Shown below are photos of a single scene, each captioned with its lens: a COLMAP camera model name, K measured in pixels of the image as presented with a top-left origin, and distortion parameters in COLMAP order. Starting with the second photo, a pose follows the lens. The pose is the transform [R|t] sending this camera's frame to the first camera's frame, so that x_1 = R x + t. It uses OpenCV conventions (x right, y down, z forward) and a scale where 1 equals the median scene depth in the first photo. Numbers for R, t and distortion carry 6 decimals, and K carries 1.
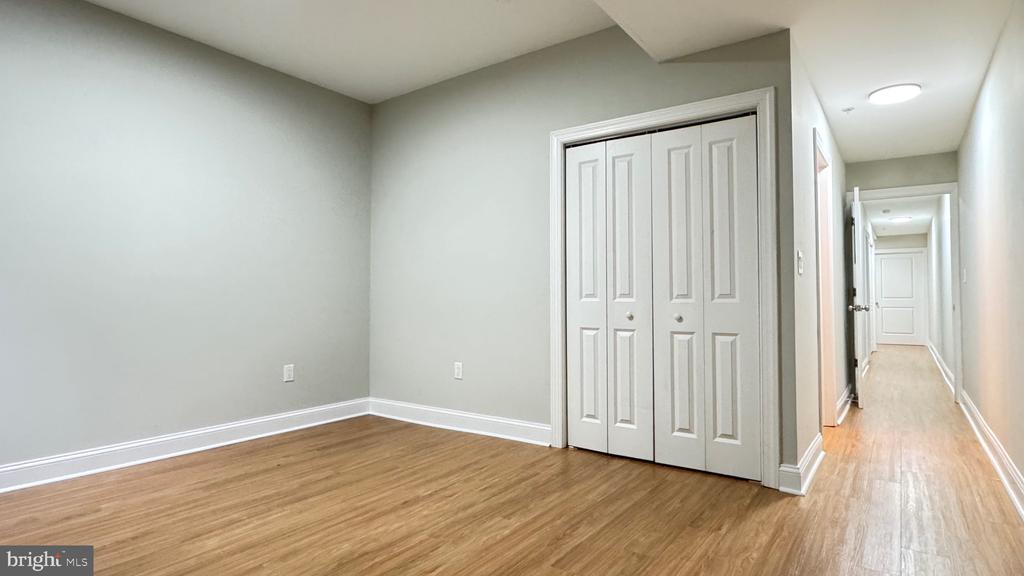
lens RADIAL K [[536.0, 0, 512.0], [0, 536.0, 288.0], [0, 0, 1]] dist [-0.005184, 0.000923]
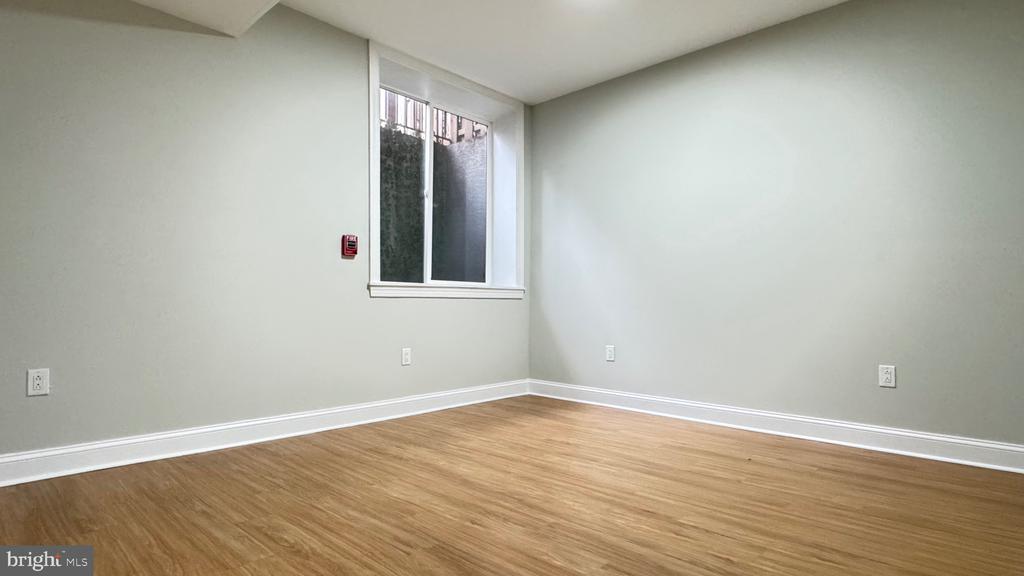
lens RADIAL K [[536.0, 0, 512.0], [0, 536.0, 288.0], [0, 0, 1]] dist [-0.005184, 0.000923]
pose [[-0.118254, -0.024589, -0.992679, 0.648721], [0.014705, 0.999540, -0.026510, 0.068156], [0.992874, -0.017733, -0.117838, 0.868911]]
